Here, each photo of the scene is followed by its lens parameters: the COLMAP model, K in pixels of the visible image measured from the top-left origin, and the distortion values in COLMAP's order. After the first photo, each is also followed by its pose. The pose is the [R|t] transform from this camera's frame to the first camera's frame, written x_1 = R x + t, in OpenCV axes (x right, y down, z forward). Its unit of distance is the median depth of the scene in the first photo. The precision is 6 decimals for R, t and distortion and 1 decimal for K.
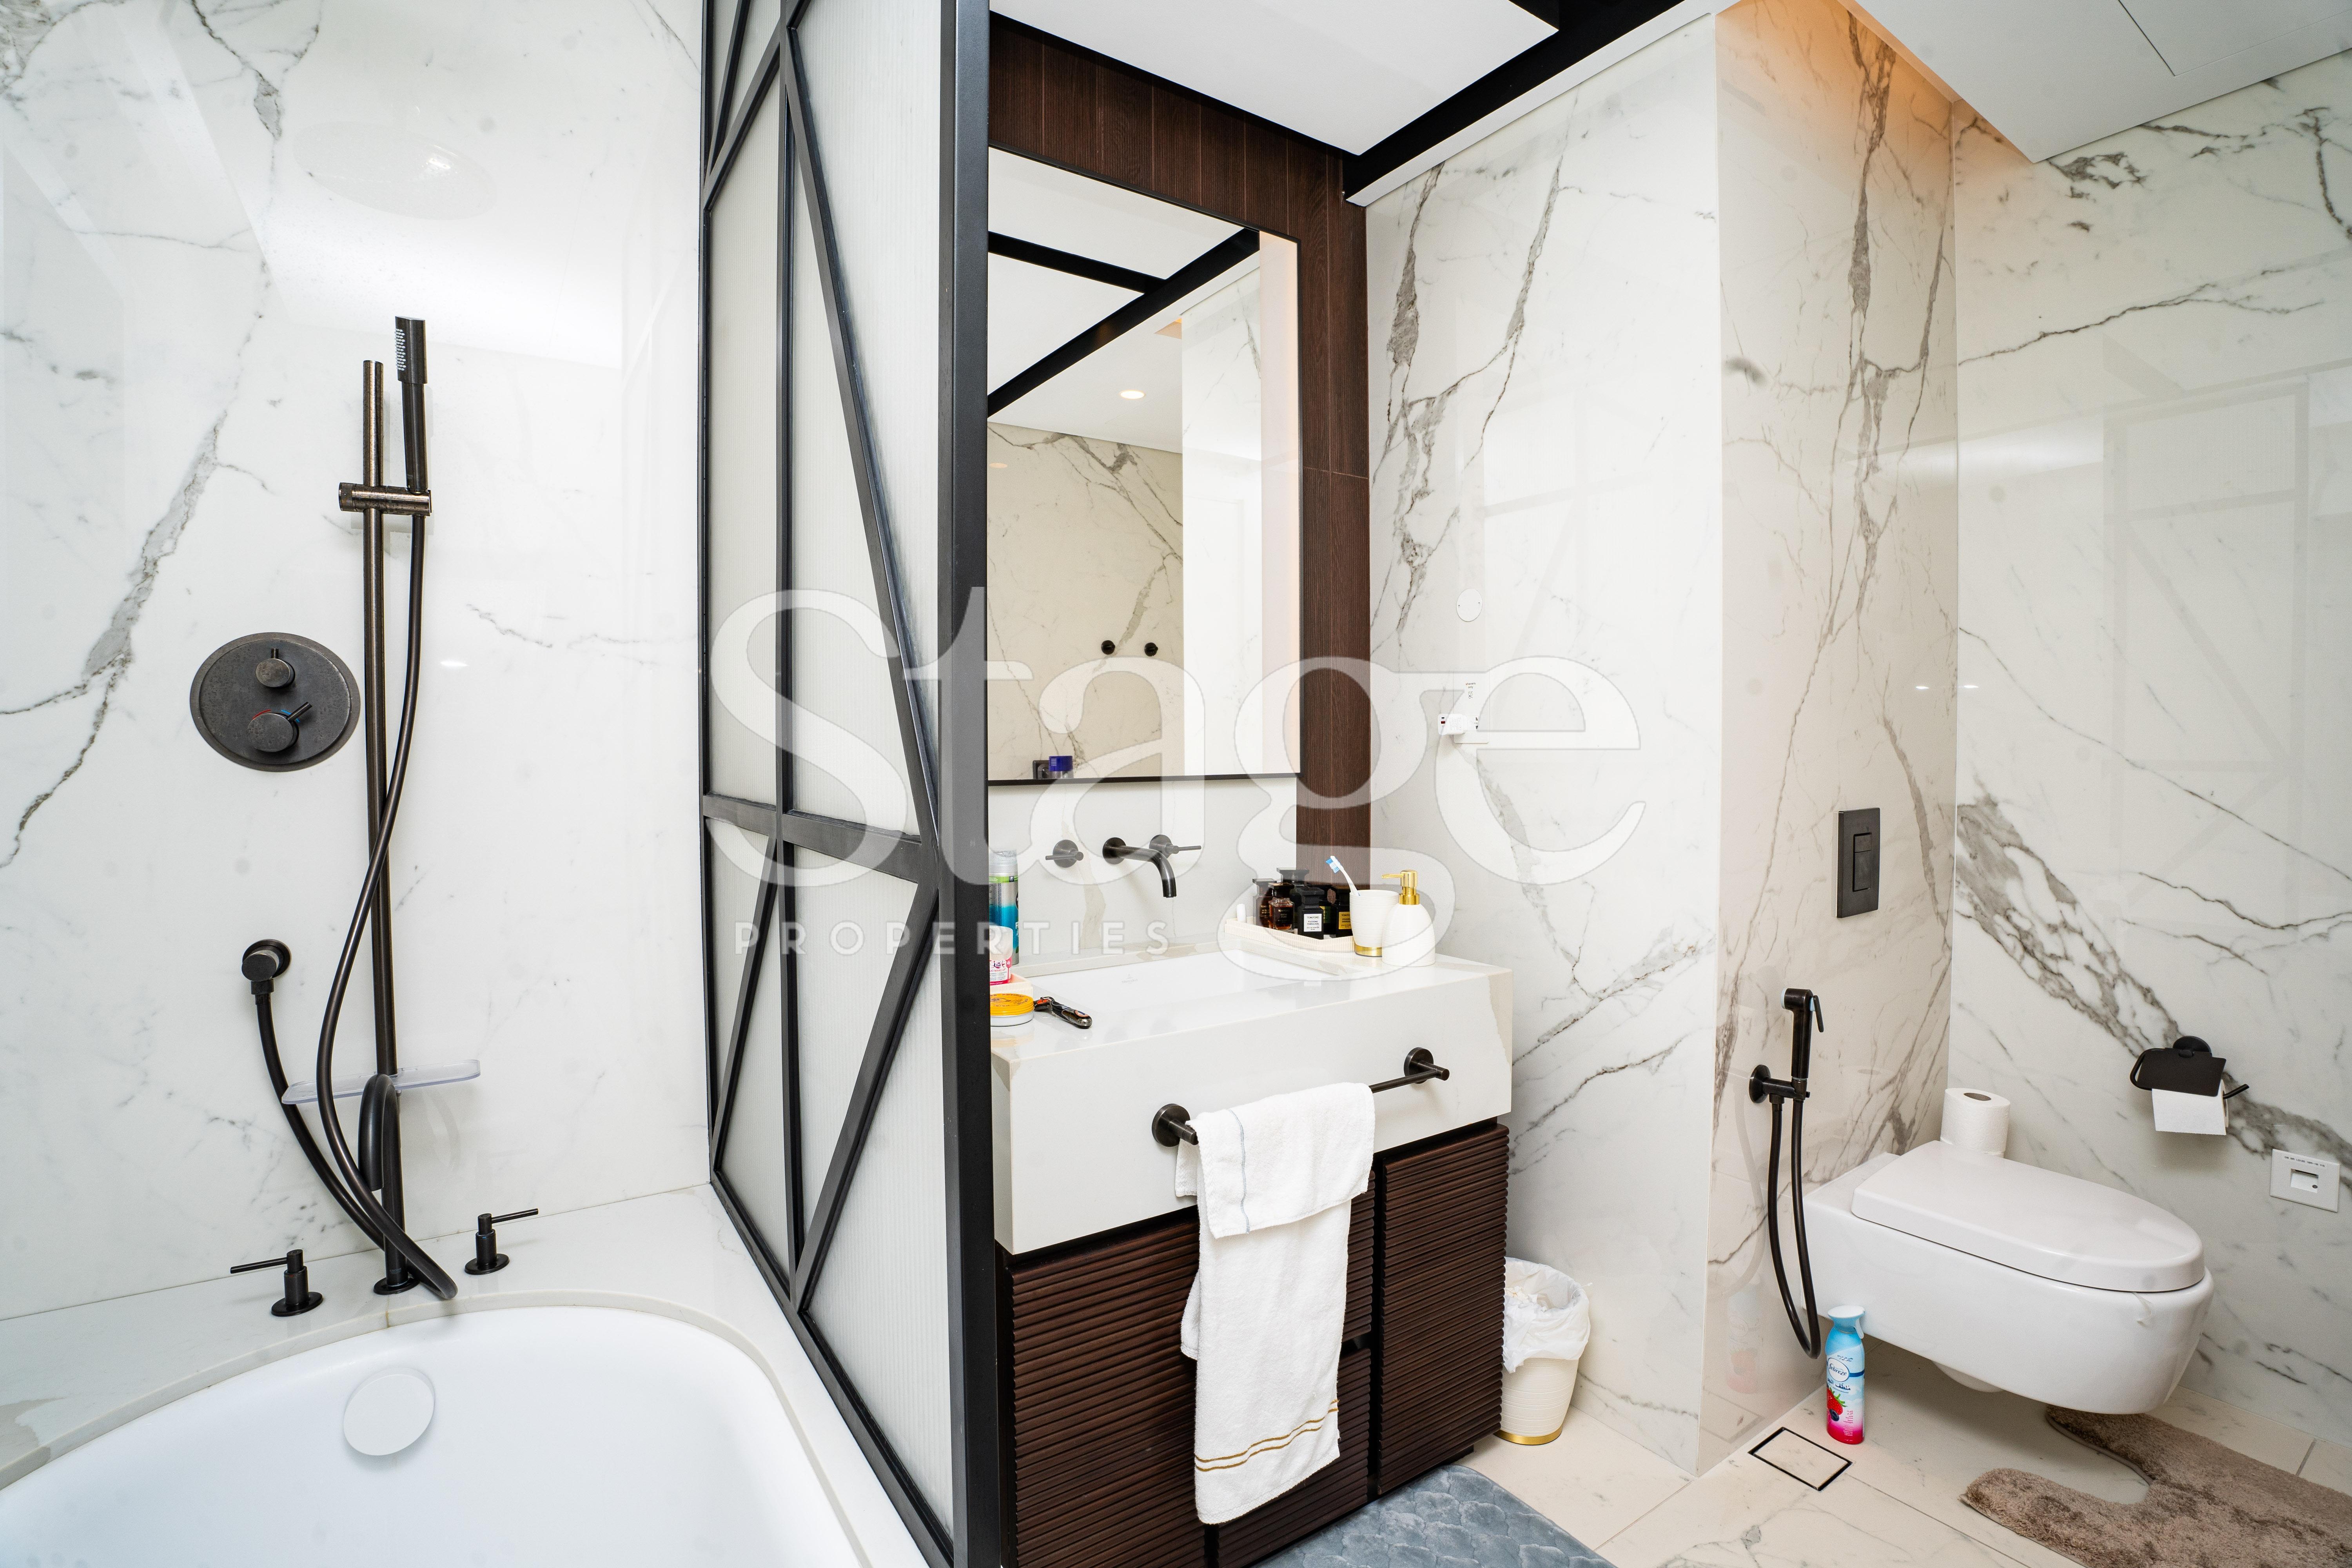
lens RADIAL K [[1084.7, 0, 1171.1], [0, 1084.7, 785.5], [0, 0, 1]] dist [-0.057475, 0.012701]
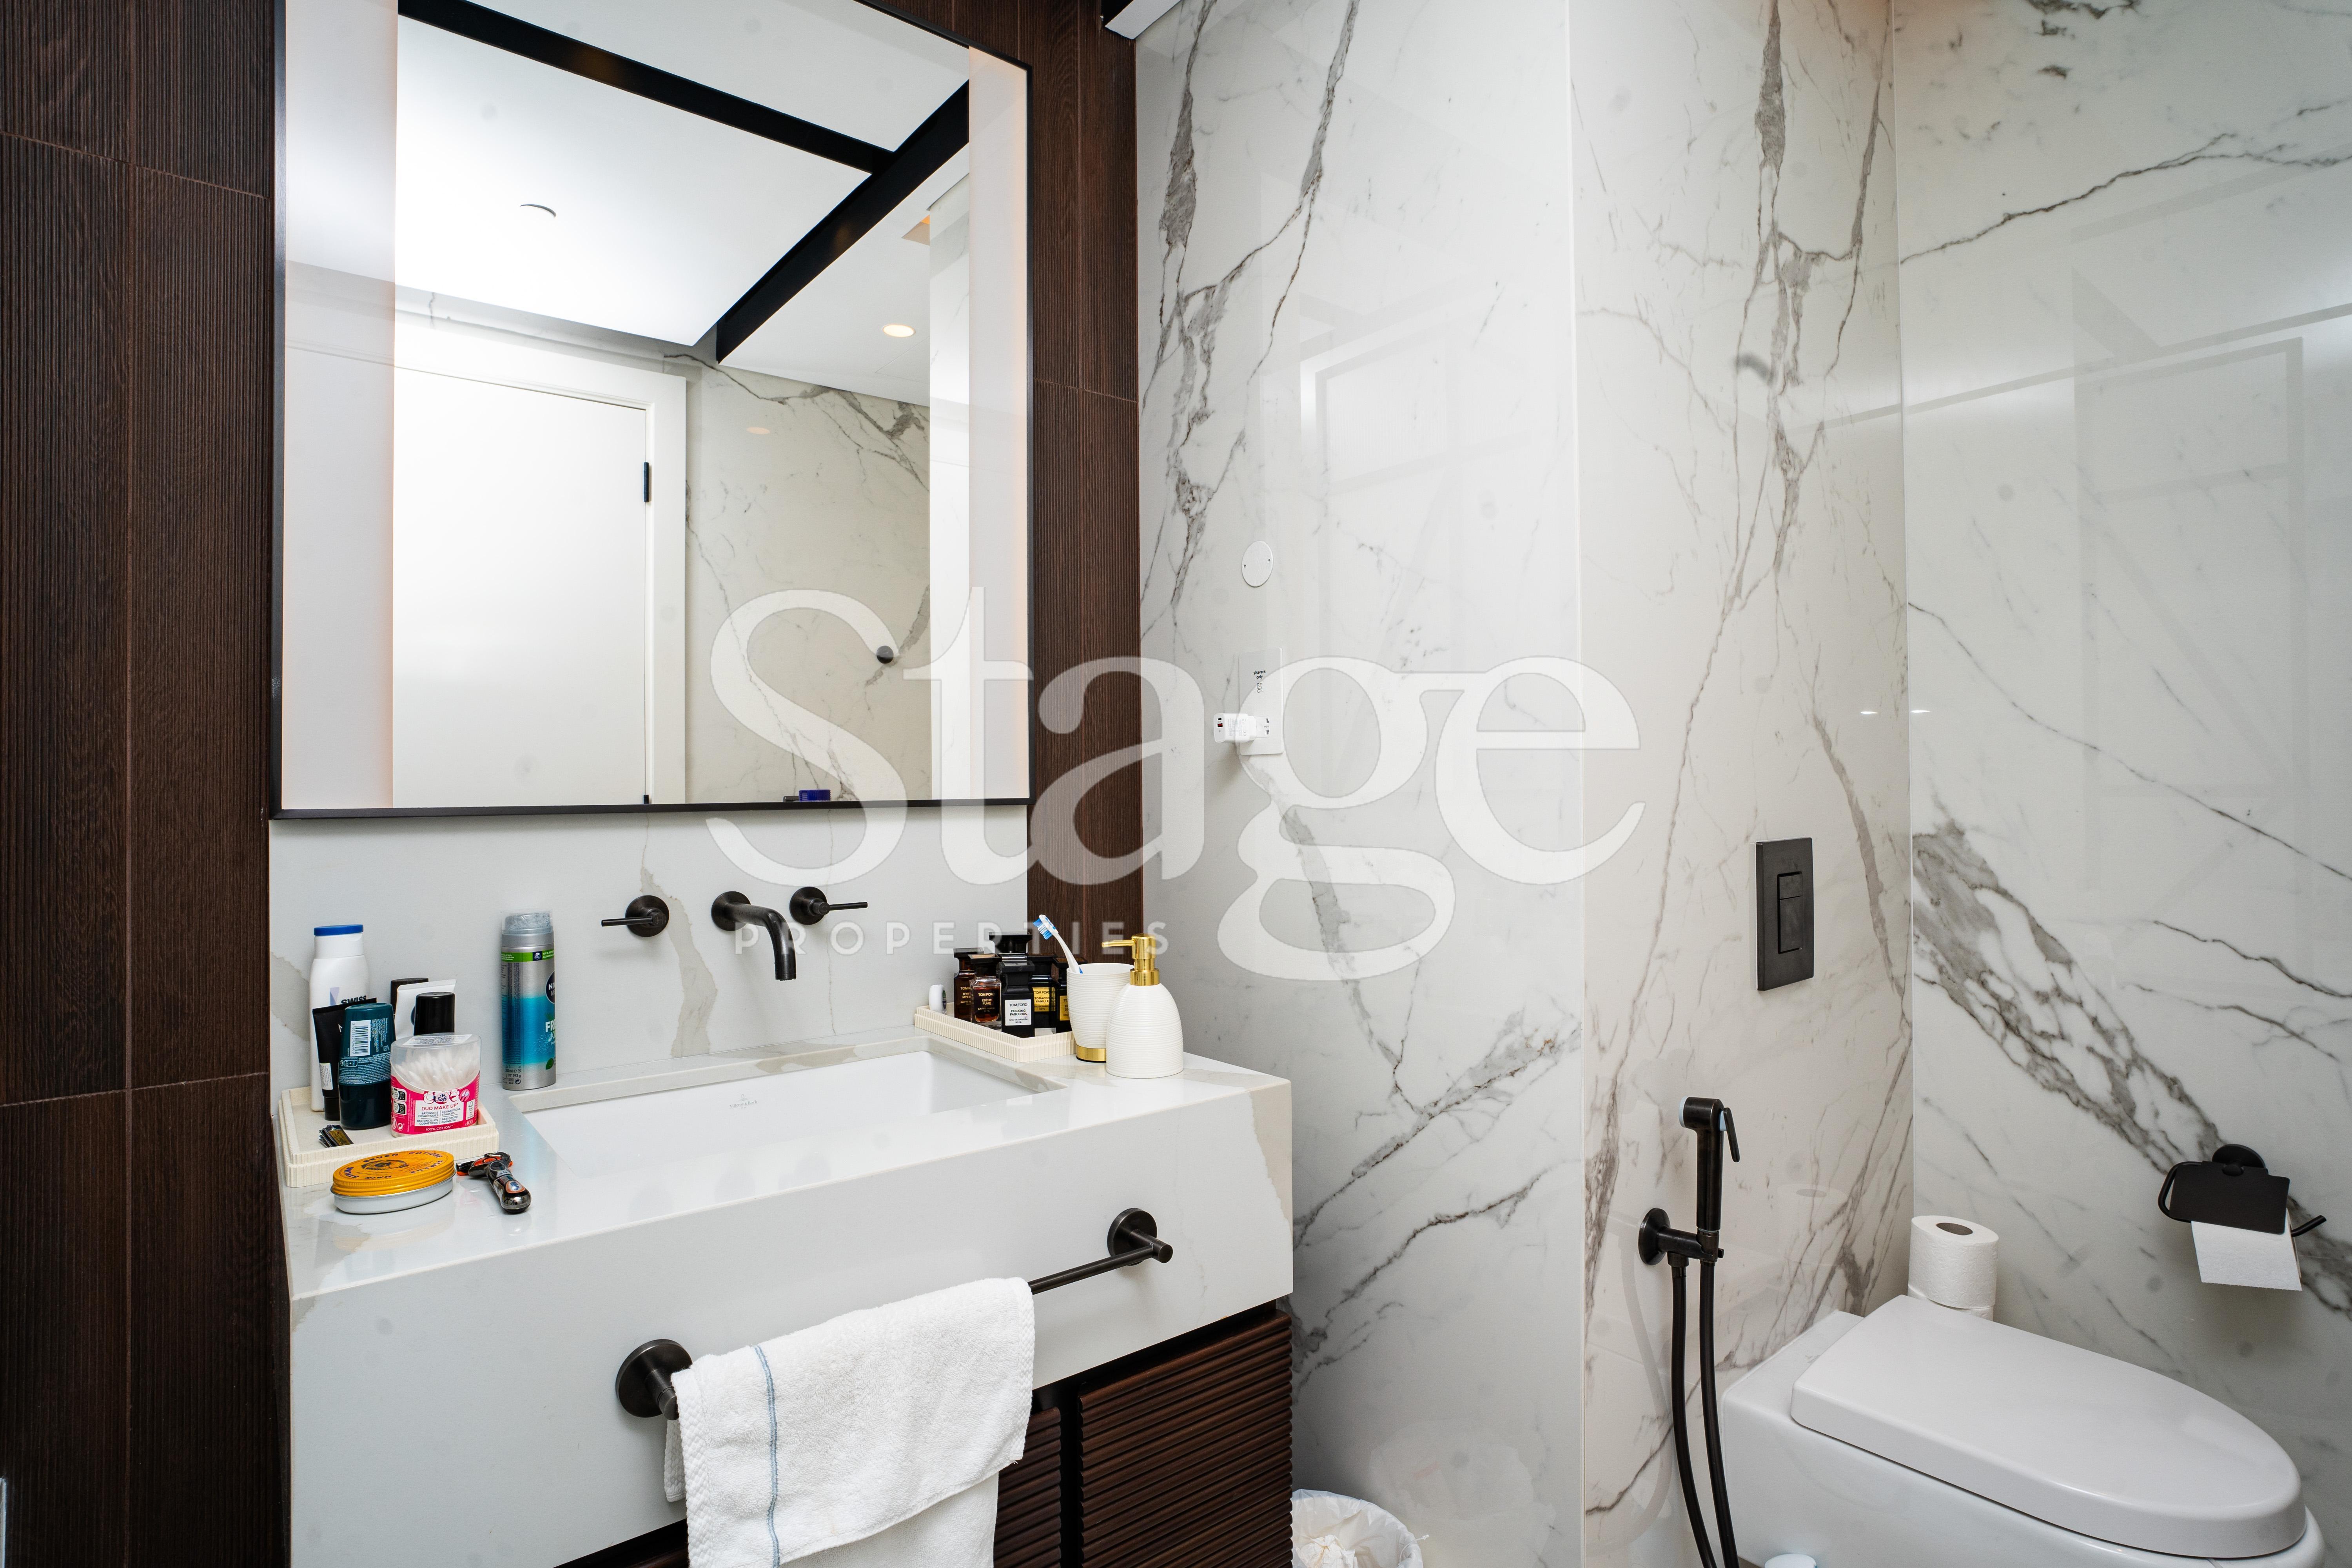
lens RADIAL K [[1216.2, 0, 1179.7], [0, 1216.2, 790.5], [0, 0, 1]] dist [-0.031710, 0.015597]
pose [[0.995066, -0.005638, 0.099059, 0.151731], [0.009349, 0.999270, -0.037040, 0.015153], [-0.098778, 0.037783, 0.994392, 0.212411]]
